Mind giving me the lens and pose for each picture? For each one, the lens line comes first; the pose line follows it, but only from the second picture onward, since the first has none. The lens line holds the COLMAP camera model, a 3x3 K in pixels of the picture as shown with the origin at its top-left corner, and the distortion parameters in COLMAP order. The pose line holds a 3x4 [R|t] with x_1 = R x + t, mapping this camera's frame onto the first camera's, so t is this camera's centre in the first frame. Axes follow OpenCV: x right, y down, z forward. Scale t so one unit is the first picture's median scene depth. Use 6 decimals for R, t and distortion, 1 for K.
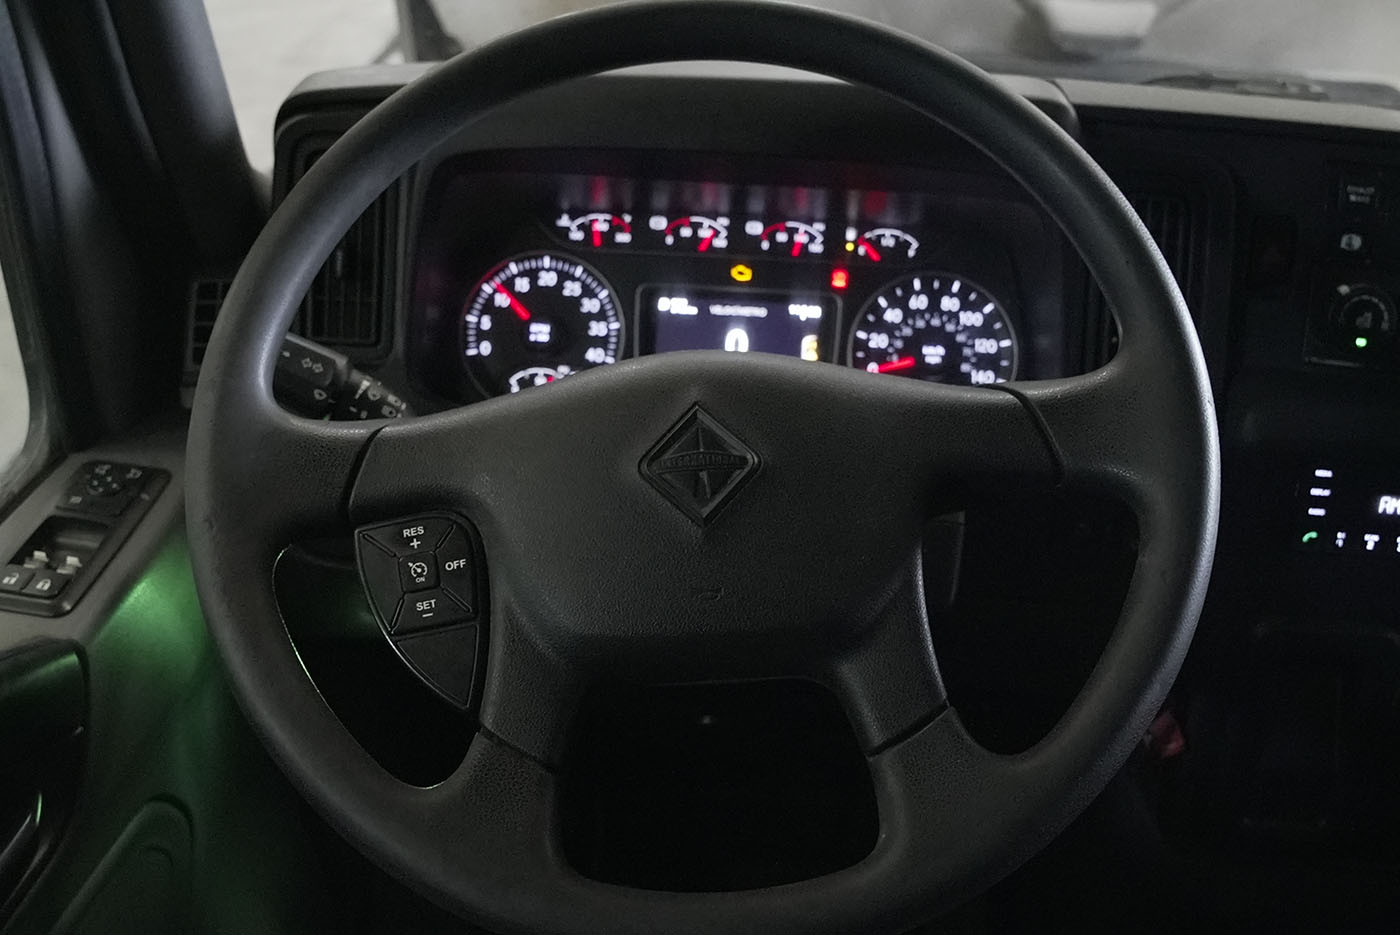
lens RADIAL K [[1536.1, 0, 700.0], [0, 1536.1, 467.5], [0, 0, 1]] dist [-0.130226, 0.026012]
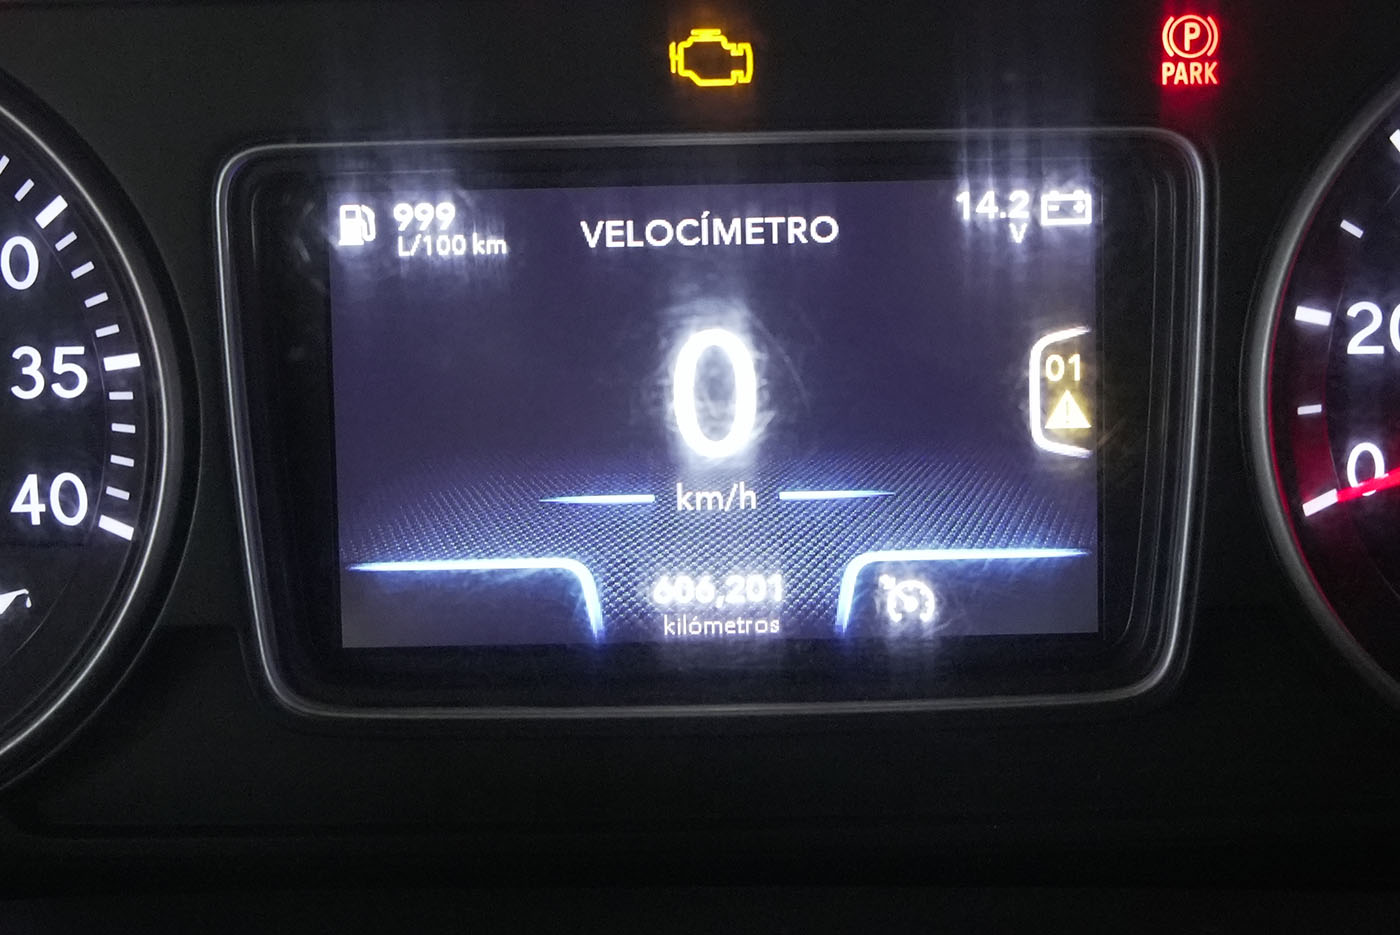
lens RADIAL K [[2698.4, 0, 700.0], [0, 2698.4, 467.5], [0, 0, 1]] dist [0.070758, 0.124987]
pose [[0.996061, -0.085194, 0.024595, 0.011931], [0.080166, 0.983715, 0.160865, -0.131195], [-0.037899, -0.158259, 0.986670, 0.633508]]
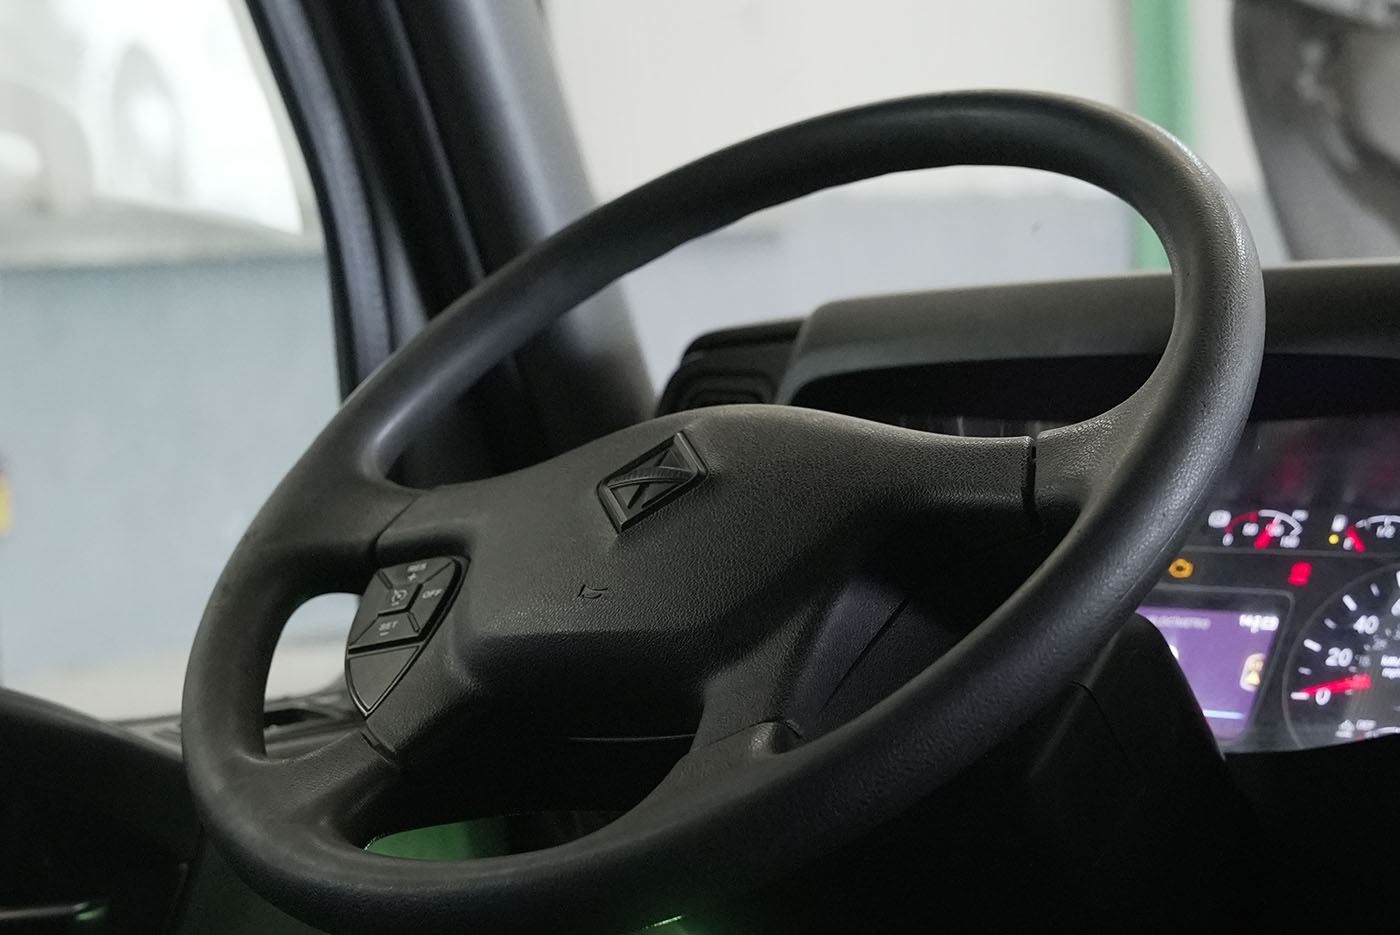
lens RADIAL K [[2624.4, 0, 700.0], [0, 2624.4, 467.5], [0, 0, 1]] dist [0.009753, 0.094845]
pose [[0.787955, -0.020787, -0.615381, 0.617459], [-0.261490, 0.893530, -0.365003, 0.346545], [0.557449, 0.448522, 0.698626, -0.022580]]
